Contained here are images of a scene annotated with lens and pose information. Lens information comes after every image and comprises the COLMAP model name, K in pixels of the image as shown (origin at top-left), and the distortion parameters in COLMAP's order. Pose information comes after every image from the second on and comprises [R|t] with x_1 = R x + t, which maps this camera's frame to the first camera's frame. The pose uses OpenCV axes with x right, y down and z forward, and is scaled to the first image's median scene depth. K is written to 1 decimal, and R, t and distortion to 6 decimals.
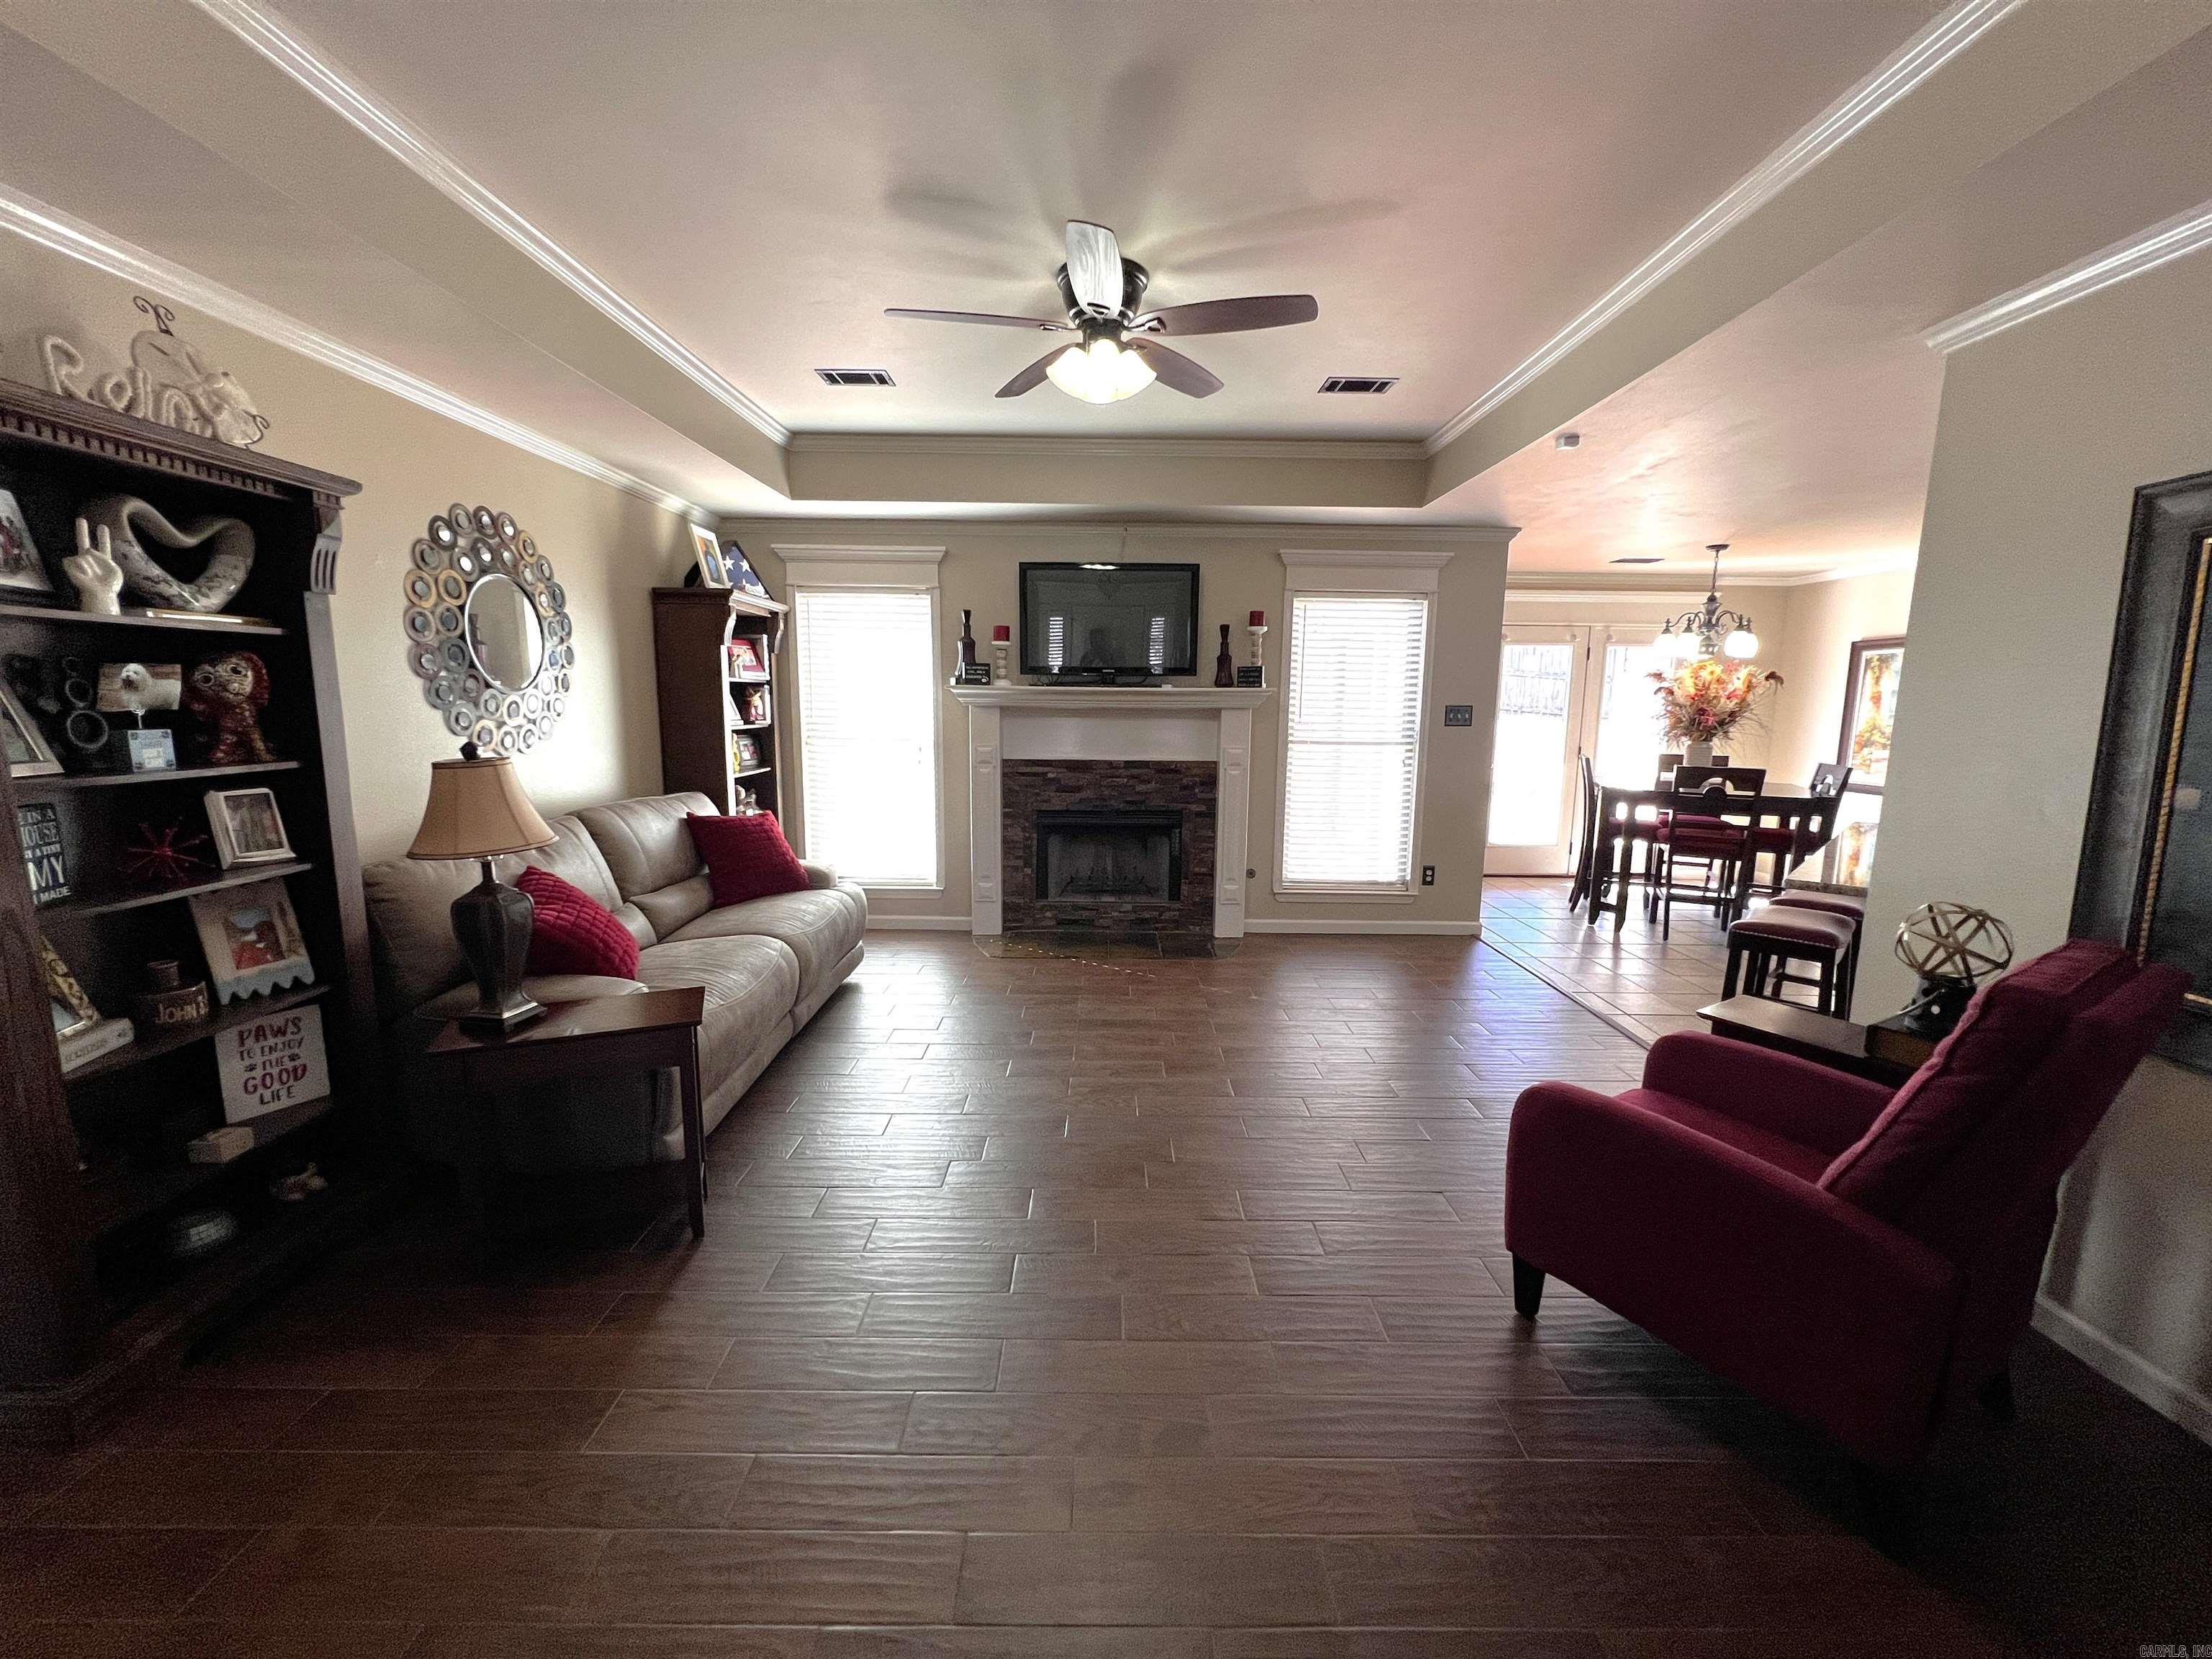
lens RADIAL K [[881.2, 0, 1108.5], [0, 881.2, 826.2], [0, 0, 1]] dist [-0.000756, 0.000281]
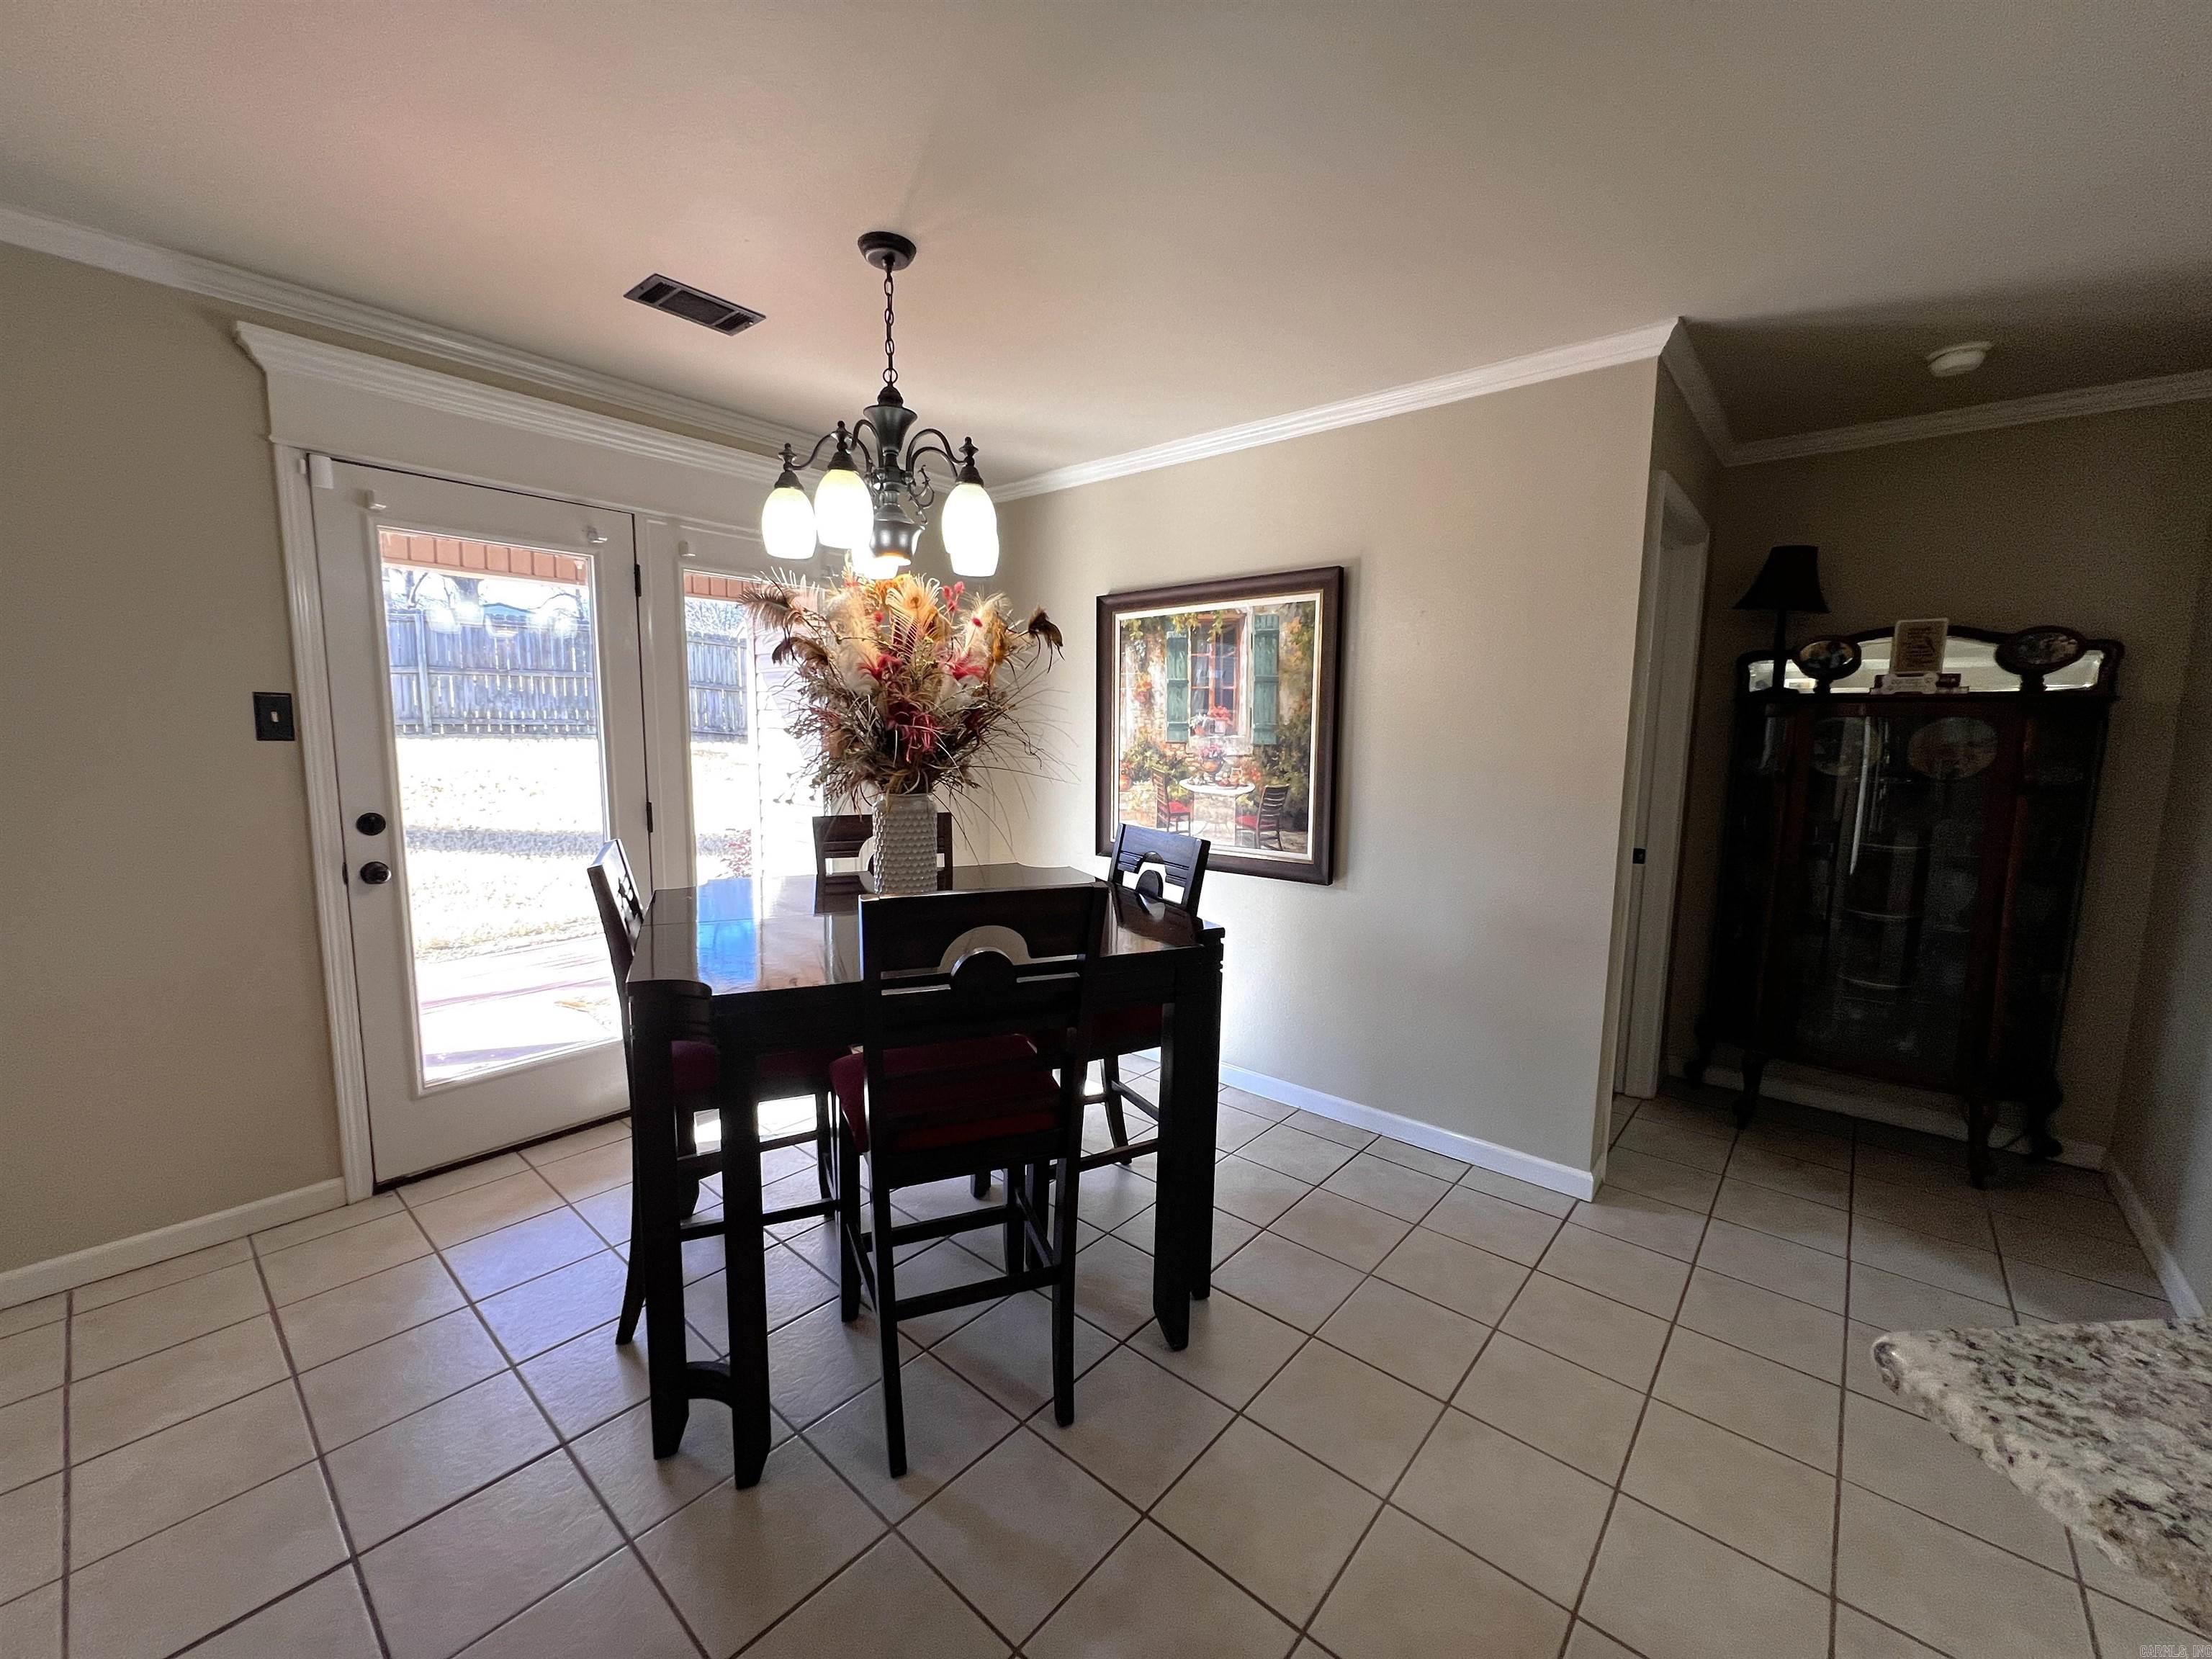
lens RADIAL K [[881.2, 0, 1108.0], [0, 881.2, 835.4], [0, 0, 1]] dist [-0.000756, 0.000281]
pose [[0.650216, -0.094671, 0.753828, 0.459410], [0.104418, 0.993926, 0.034757, -0.085046], [-0.752539, 0.056114, 0.656152, 0.714372]]
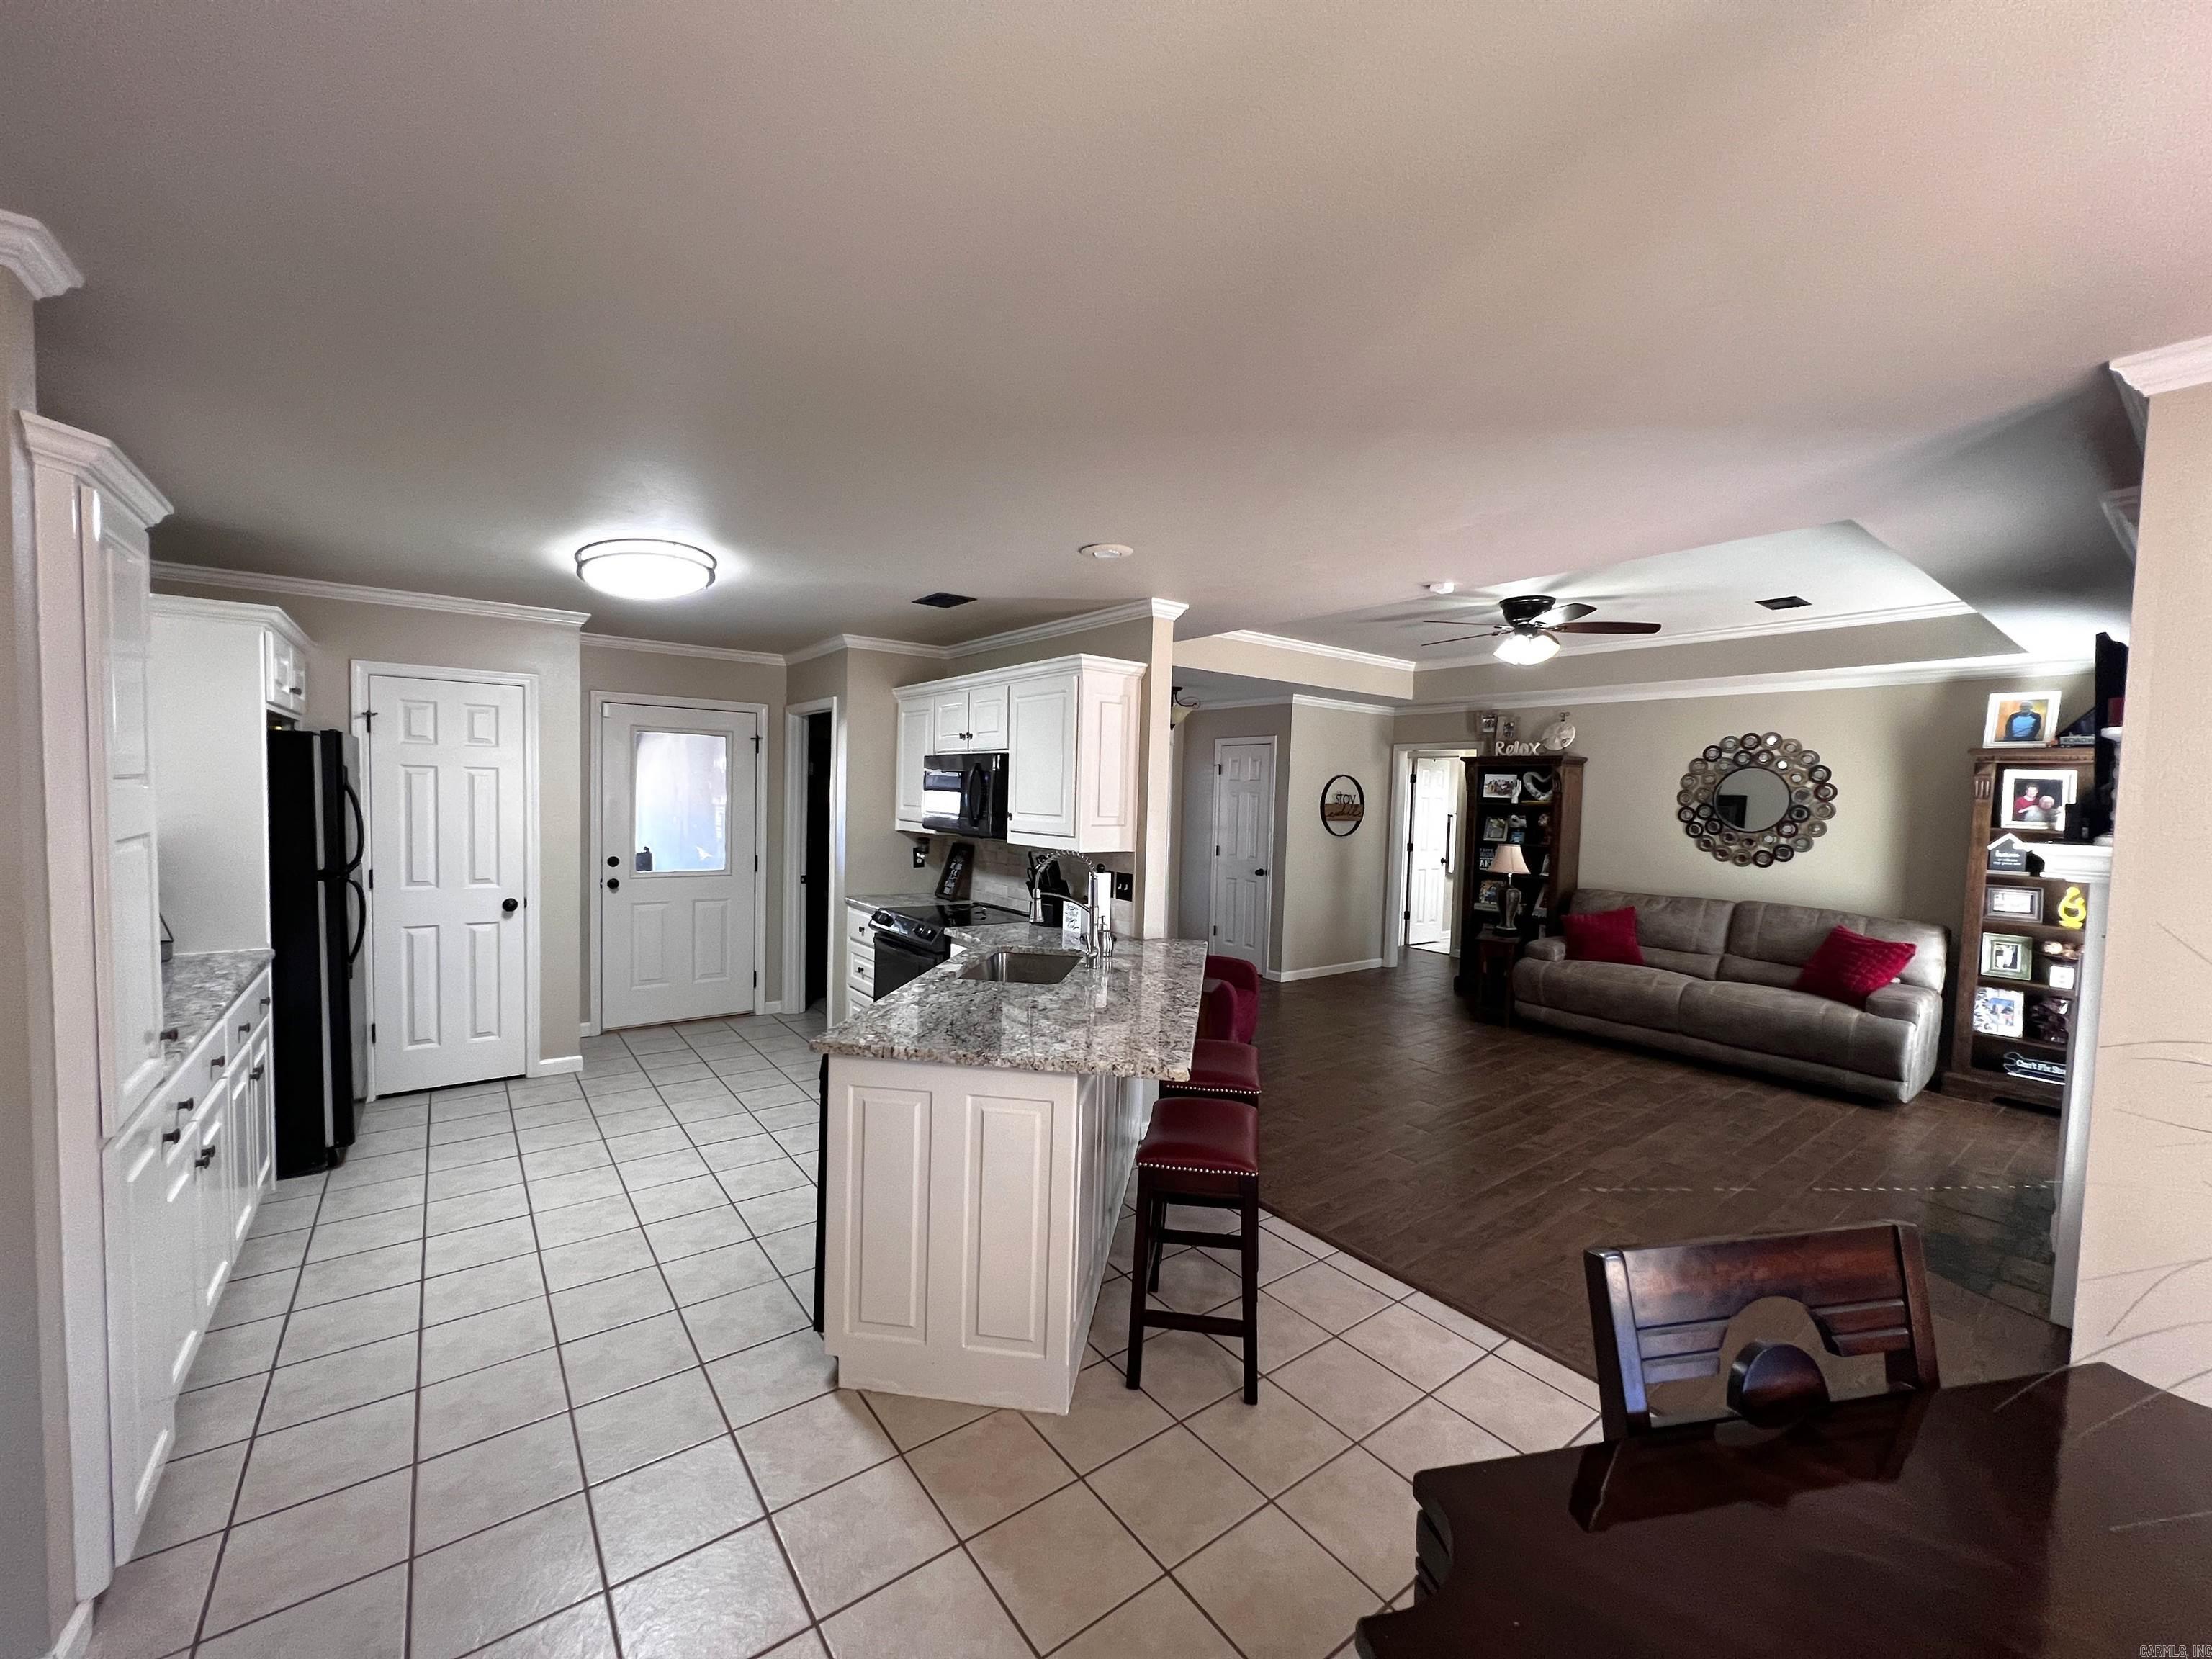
lens RADIAL K [[881.2, 0, 1107.4], [0, 881.2, 832.5], [0, 0, 1]] dist [-0.000756, 0.000281]
pose [[-0.794375, -0.005715, -0.607401, 0.869080], [-0.124477, 0.980266, 0.153570, -0.158016], [0.594537, 0.197599, -0.779410, 0.974477]]
